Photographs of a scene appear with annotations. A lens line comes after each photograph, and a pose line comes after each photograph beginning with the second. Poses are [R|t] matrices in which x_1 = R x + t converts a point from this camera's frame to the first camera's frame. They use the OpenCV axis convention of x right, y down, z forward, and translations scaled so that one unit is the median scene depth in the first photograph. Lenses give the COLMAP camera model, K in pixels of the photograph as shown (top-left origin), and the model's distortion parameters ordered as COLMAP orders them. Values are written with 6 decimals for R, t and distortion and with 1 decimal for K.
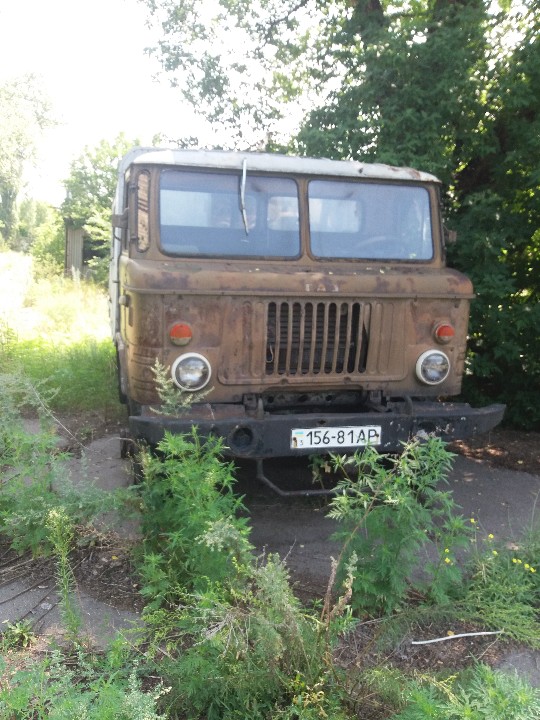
lens RADIAL K [[592.0, 0, 270.0], [0, 592.0, 360.0], [0, 0, 1]] dist [0.097293, -0.000383]
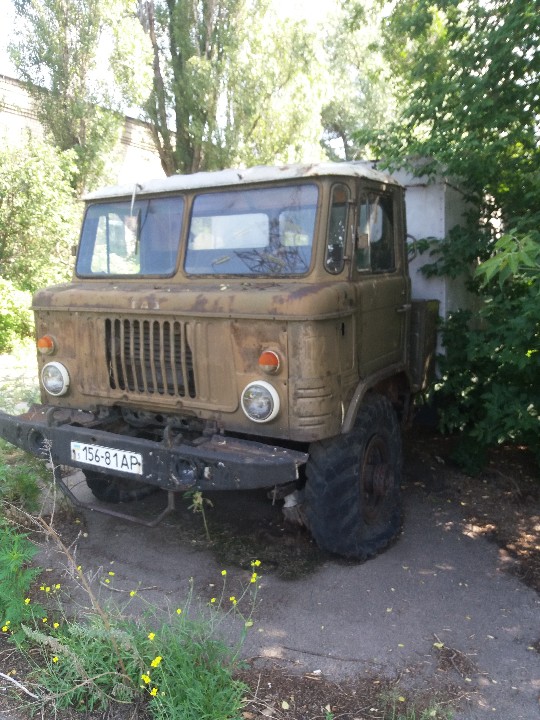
lens RADIAL K [[575.6, 0, 270.0], [0, 575.6, 360.0], [0, 0, 1]] dist [-0.000436, -0.001578]
pose [[0.747952, 0.065961, -0.660467, 0.870899], [-0.091938, 0.995754, -0.004669, -0.046467], [0.657354, 0.064215, 0.750841, 0.430599]]
